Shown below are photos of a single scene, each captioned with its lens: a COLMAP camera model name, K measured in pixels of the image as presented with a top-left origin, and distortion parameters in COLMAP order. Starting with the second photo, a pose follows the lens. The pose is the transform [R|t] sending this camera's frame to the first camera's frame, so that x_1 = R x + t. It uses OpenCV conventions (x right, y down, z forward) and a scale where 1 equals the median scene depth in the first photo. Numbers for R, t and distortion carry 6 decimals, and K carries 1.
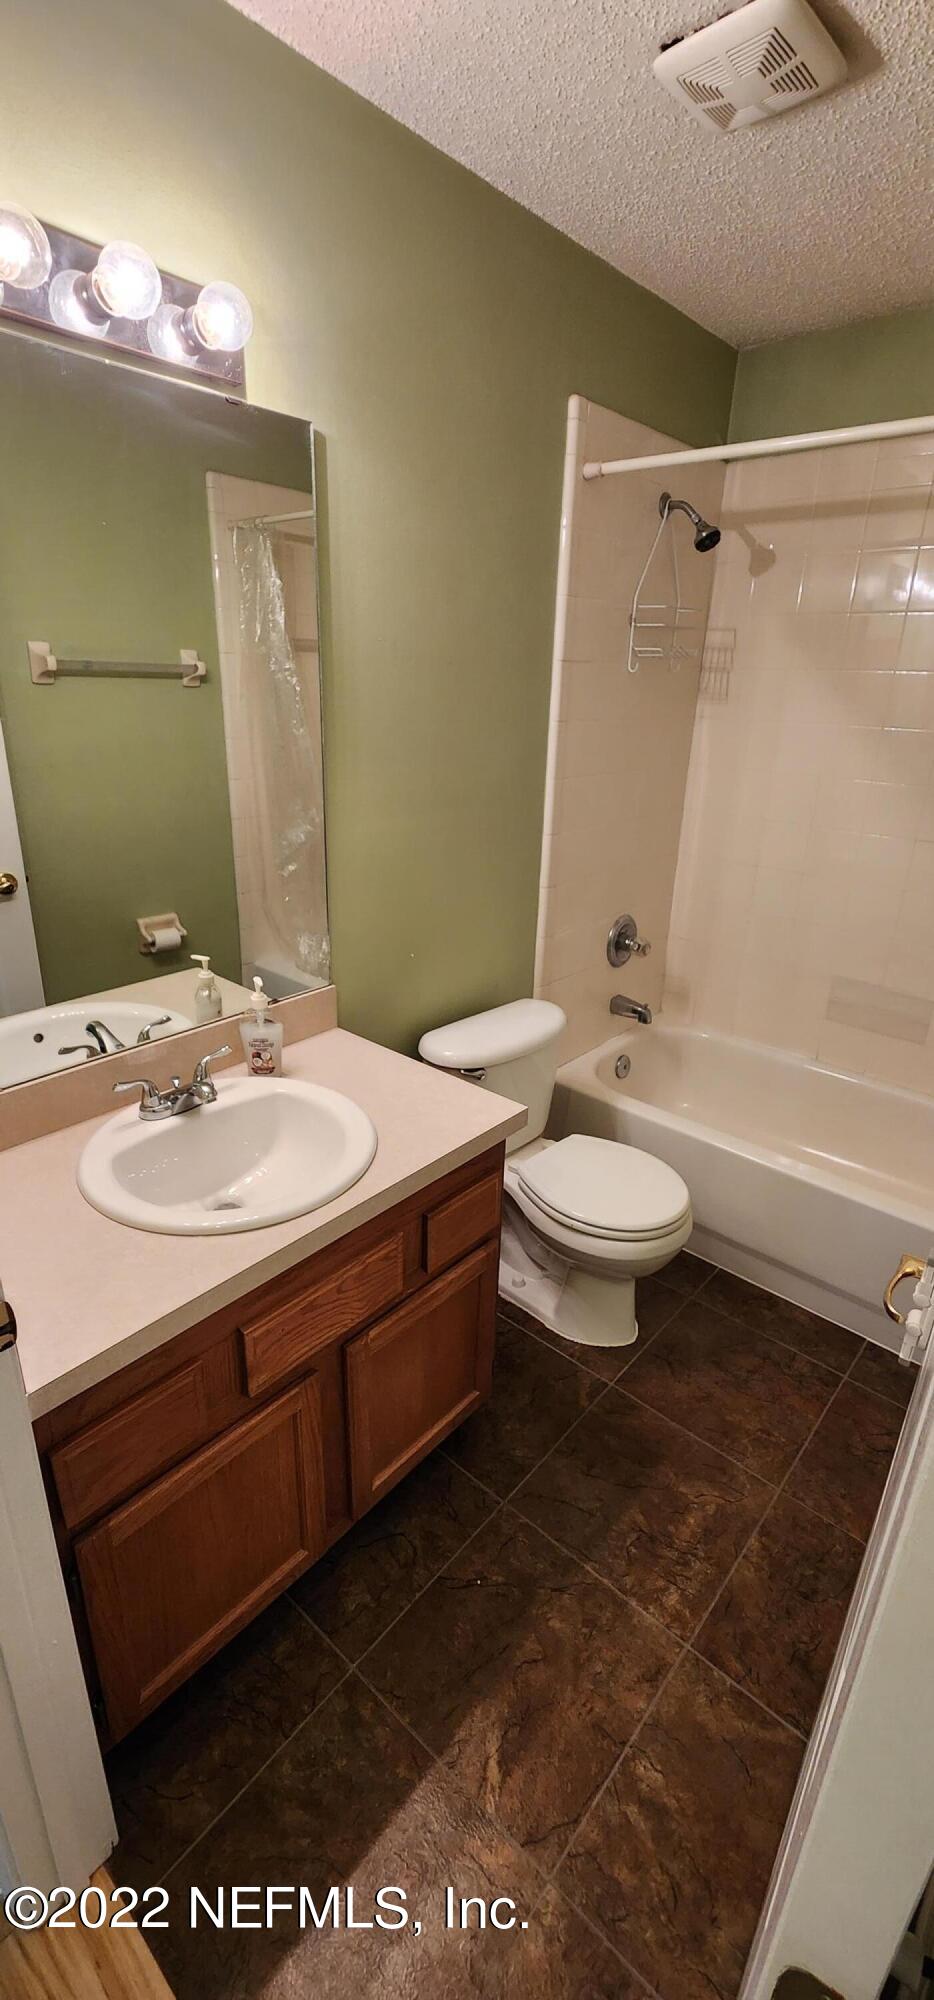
lens RADIAL K [[830.2, 0, 469.8], [0, 830.2, 1019.3], [0, 0, 1]] dist [0.001396, -0.000262]
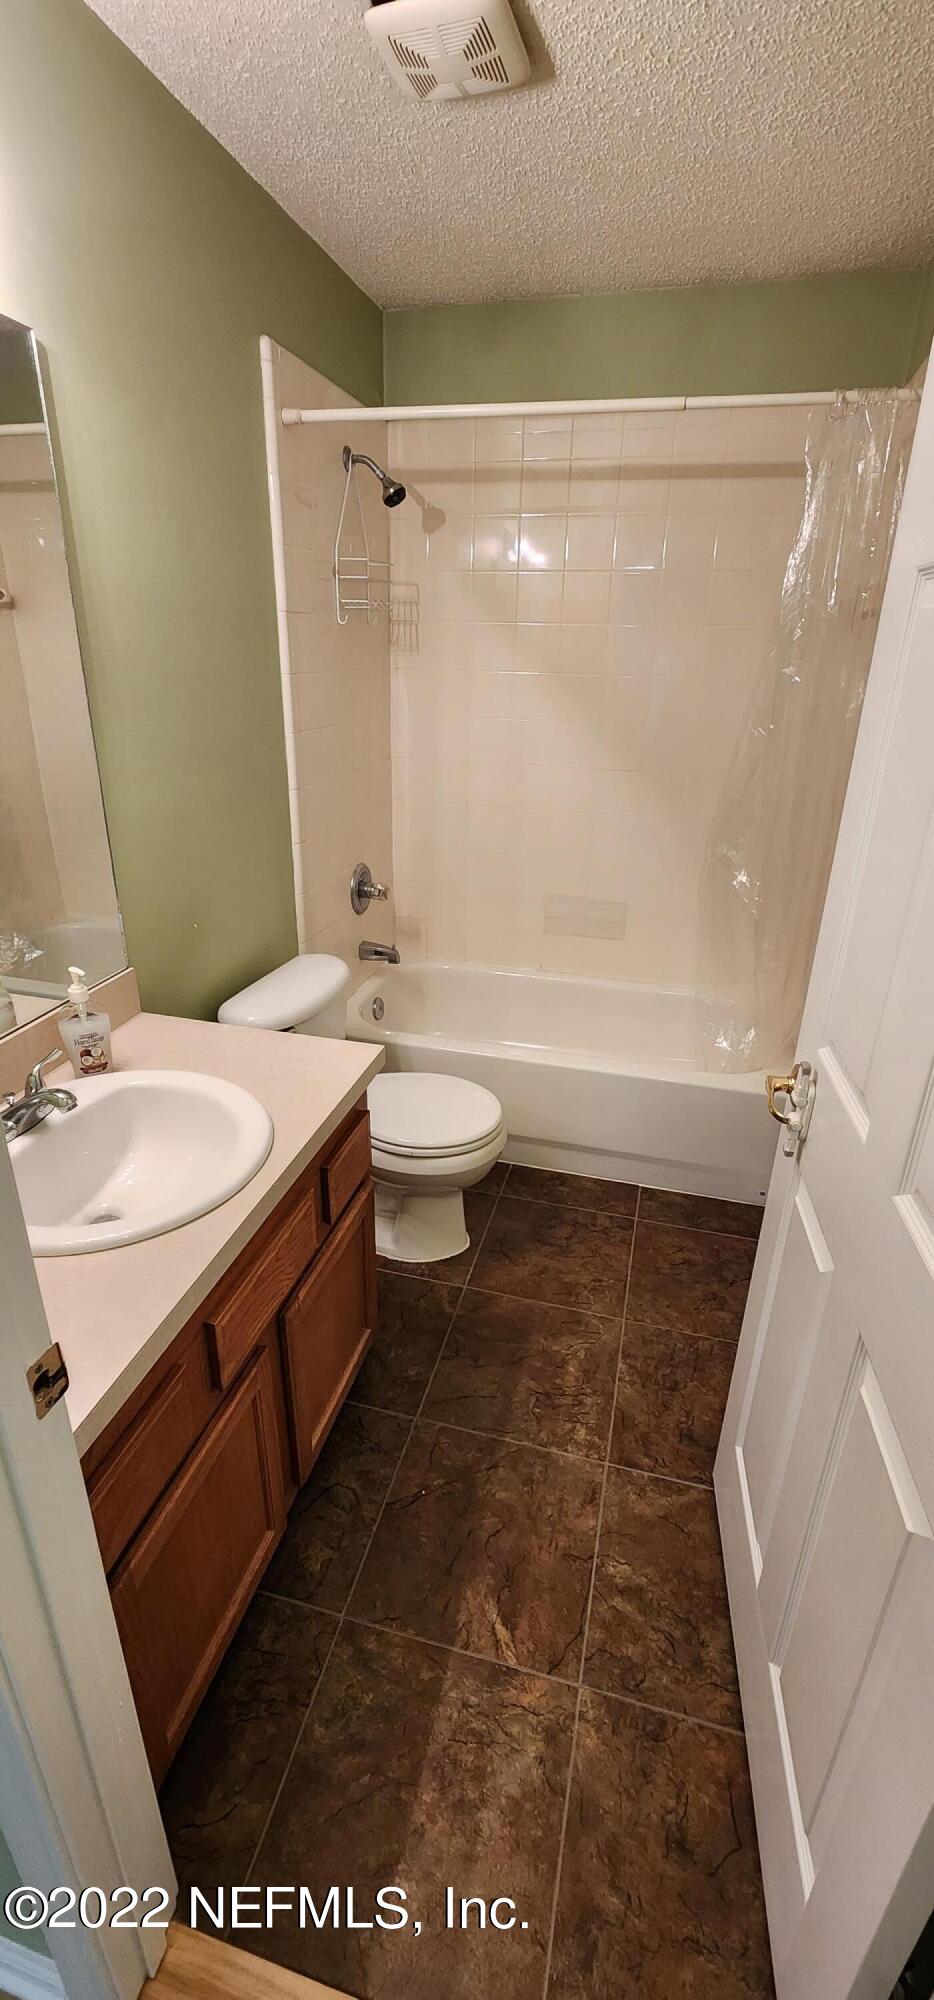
lens RADIAL K [[830.2, 0, 434.0], [0, 830.2, 1019.0], [0, 0, 1]] dist [0.001396, -0.000262]
pose [[0.896127, -0.187828, 0.402091, -0.281129], [0.171402, 0.982202, 0.076817, 0.002900], [-0.409363, 0.000081, 0.912372, 0.023326]]
